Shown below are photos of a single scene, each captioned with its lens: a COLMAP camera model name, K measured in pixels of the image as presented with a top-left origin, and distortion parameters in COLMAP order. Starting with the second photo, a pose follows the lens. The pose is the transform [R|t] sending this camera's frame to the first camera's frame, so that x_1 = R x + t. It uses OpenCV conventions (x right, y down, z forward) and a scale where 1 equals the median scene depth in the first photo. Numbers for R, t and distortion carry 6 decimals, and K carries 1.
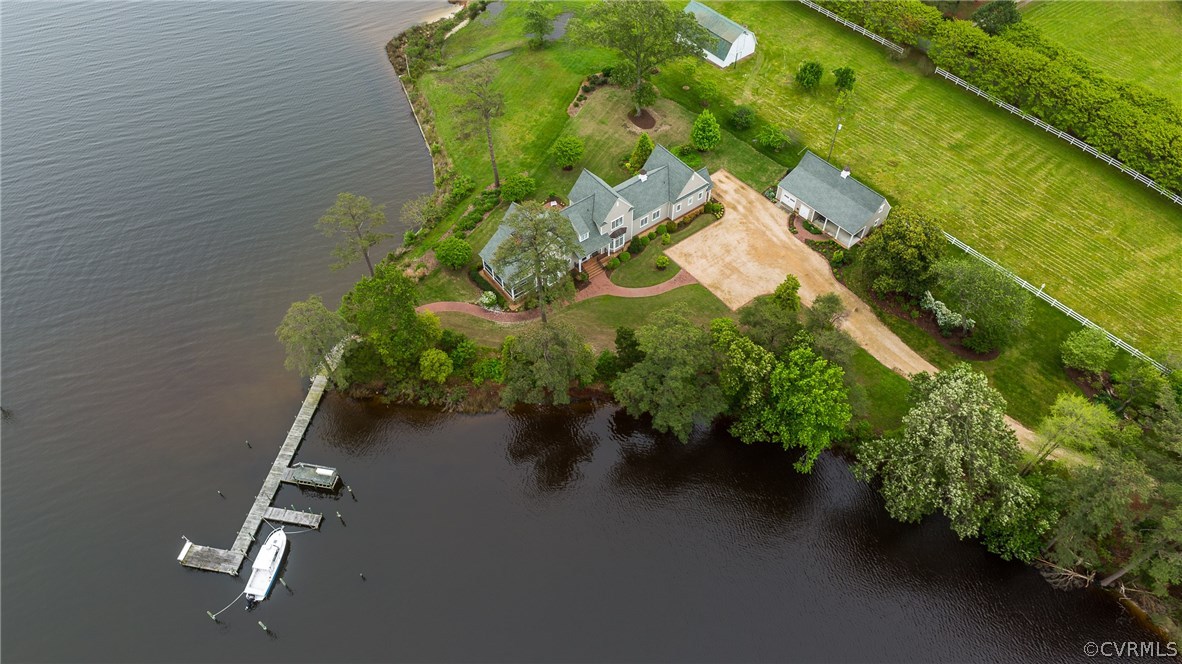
lens RADIAL K [[789.5, 0, 591.4], [0, 789.5, 329.0], [0, 0, 1]] dist [0.007203, -0.002619]
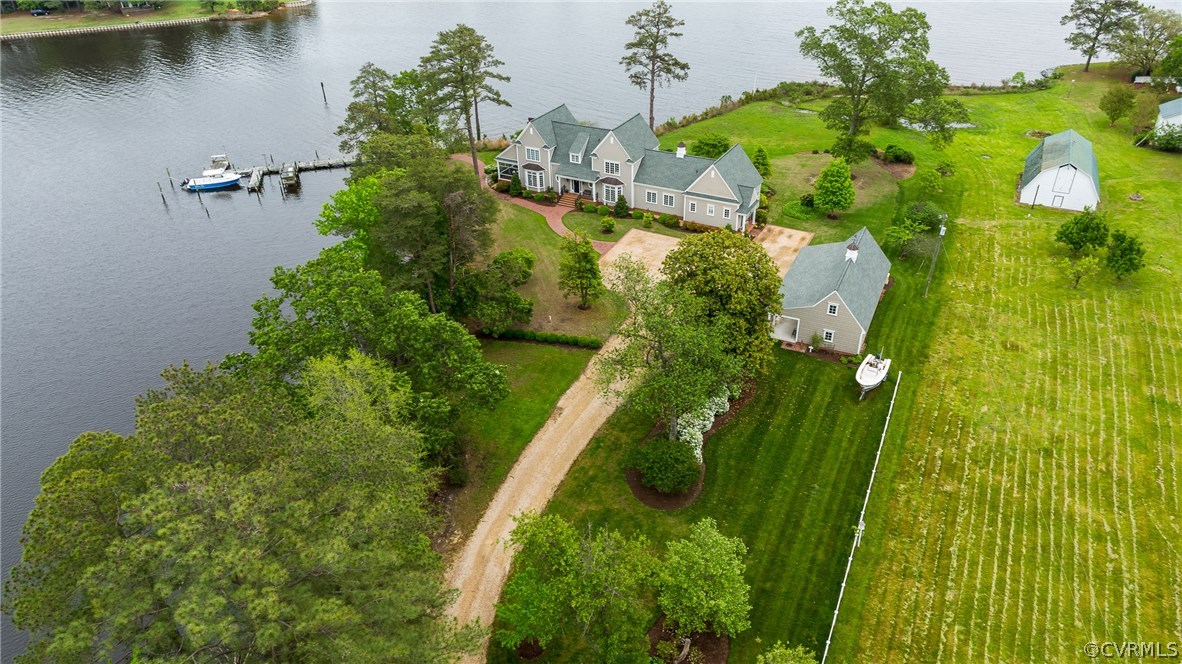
lens RADIAL K [[789.5, 0, 591.4], [0, 789.5, 329.0], [0, 0, 1]] dist [0.007203, -0.002619]
pose [[0.402968, 0.484462, -0.776475, 0.740888], [-0.695074, 0.713929, 0.084716, -0.060040], [0.595390, 0.505570, 0.624428, 0.488395]]
